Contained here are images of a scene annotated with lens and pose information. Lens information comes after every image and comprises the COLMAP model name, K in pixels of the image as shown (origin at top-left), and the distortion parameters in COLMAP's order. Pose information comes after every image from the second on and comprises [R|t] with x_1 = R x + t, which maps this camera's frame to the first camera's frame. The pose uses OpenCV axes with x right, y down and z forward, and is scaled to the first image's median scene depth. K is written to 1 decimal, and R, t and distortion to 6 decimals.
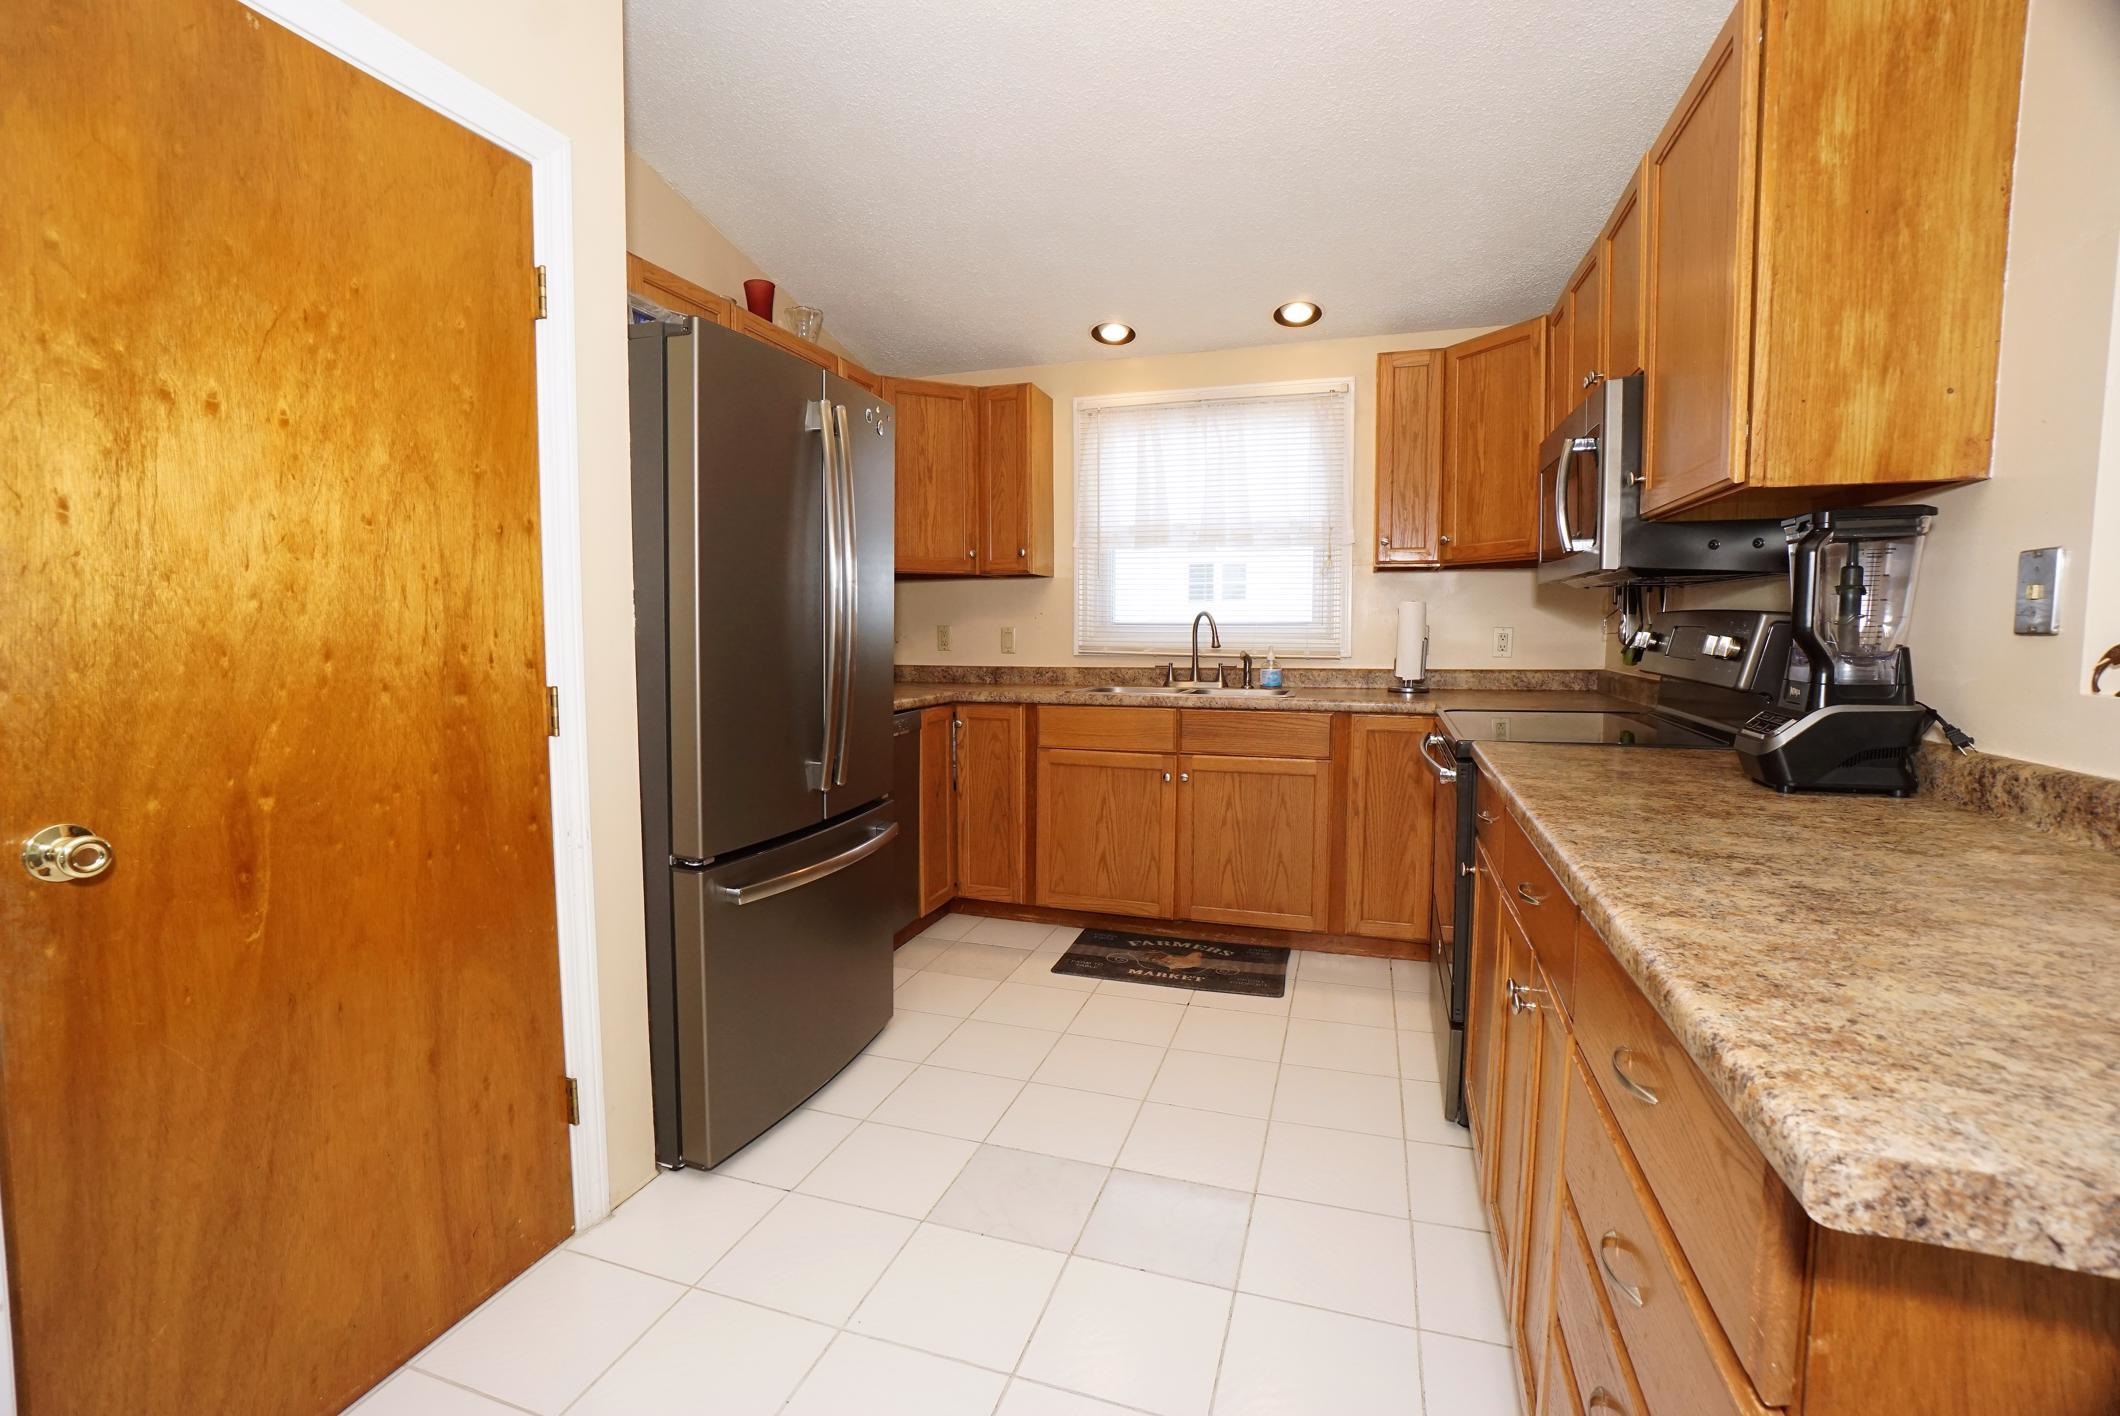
lens RADIAL K [[933.2, 0, 1048.6], [0, 933.2, 707.1], [0, 0, 1]] dist [-0.066160, 0.022218]
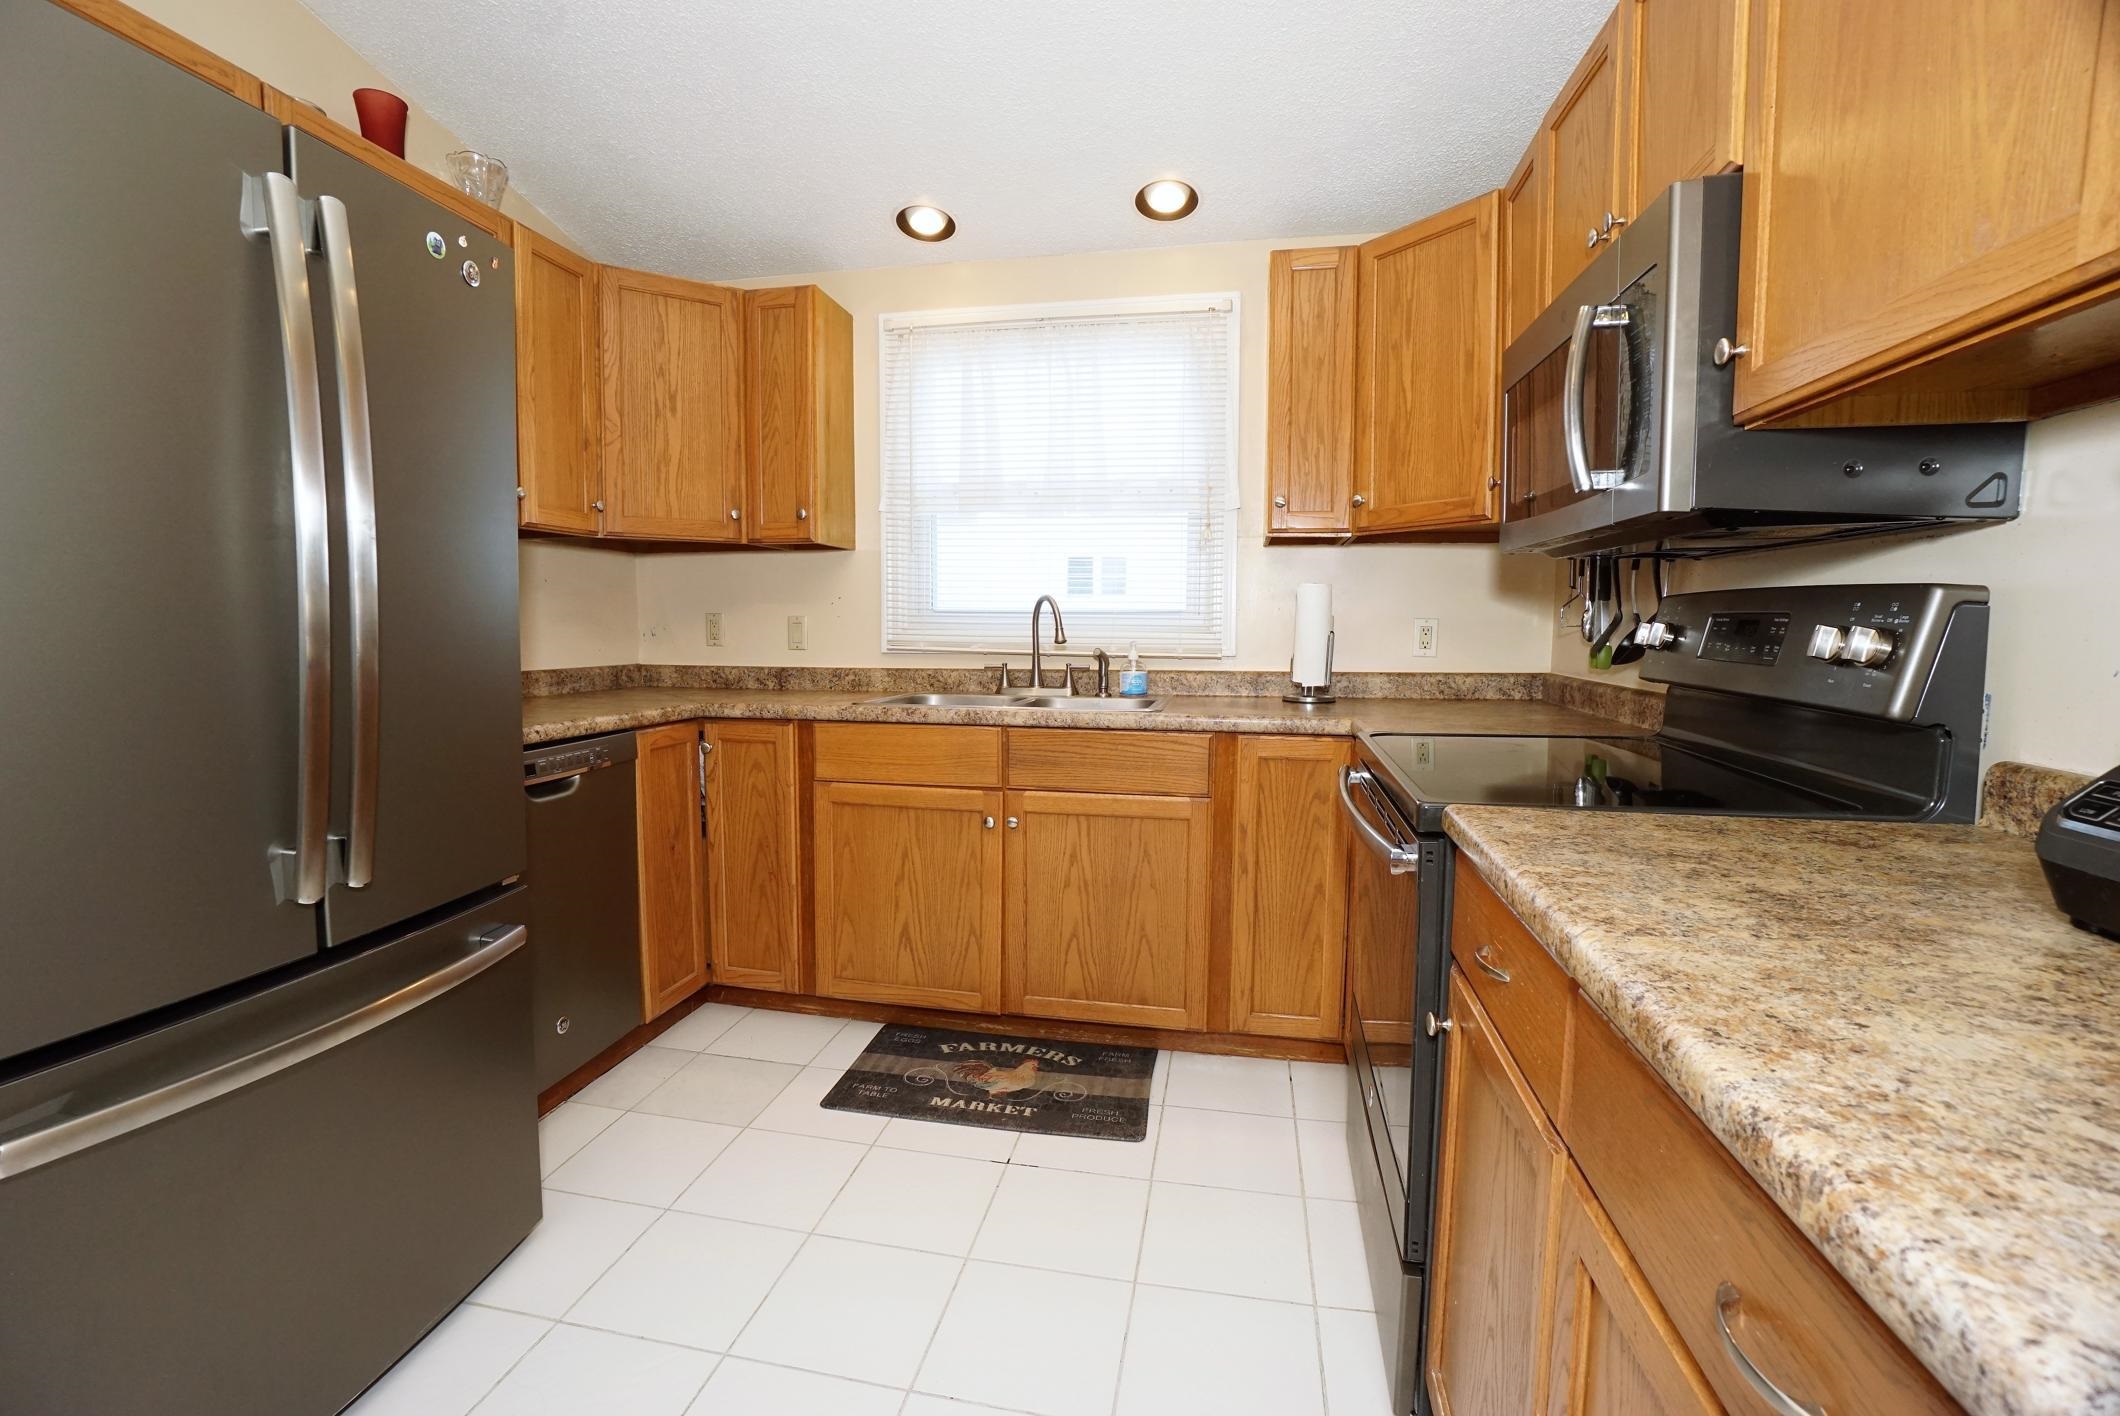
lens RADIAL K [[933.2, 0, 1048.6], [0, 933.2, 707.1], [0, 0, 1]] dist [-0.066160, 0.022218]
pose [[0.992388, -0.003585, 0.123102, 0.084425], [0.003049, 0.999985, 0.004543, -0.017171], [-0.123116, -0.004133, 0.992384, 0.276739]]
